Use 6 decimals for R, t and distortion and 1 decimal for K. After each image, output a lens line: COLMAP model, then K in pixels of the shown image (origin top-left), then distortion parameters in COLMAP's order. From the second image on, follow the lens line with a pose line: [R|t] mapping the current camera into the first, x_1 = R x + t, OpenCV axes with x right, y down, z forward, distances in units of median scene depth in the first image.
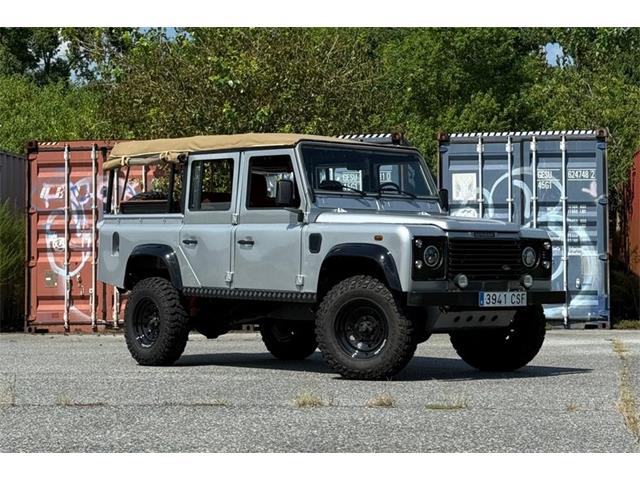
lens RADIAL K [[1482.3, 0, 319.4], [0, 1482.3, 239.4], [0, 0, 1]] dist [0.457797, -0.008121]
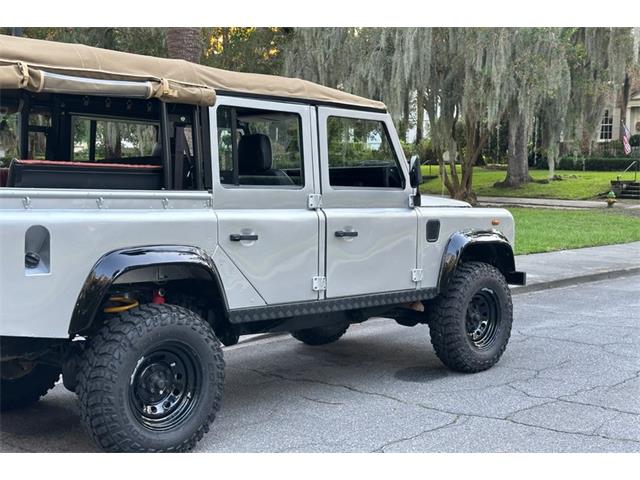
lens RADIAL K [[901.9, 0, 319.8], [0, 901.9, 234.6], [0, 0, 1]] dist [0.129760, 0.026418]
pose [[-0.073729, -0.050860, 0.995981, -0.471565], [-0.008985, 0.998692, 0.050333, -0.019060], [-0.997238, -0.005238, -0.074089, 1.003171]]
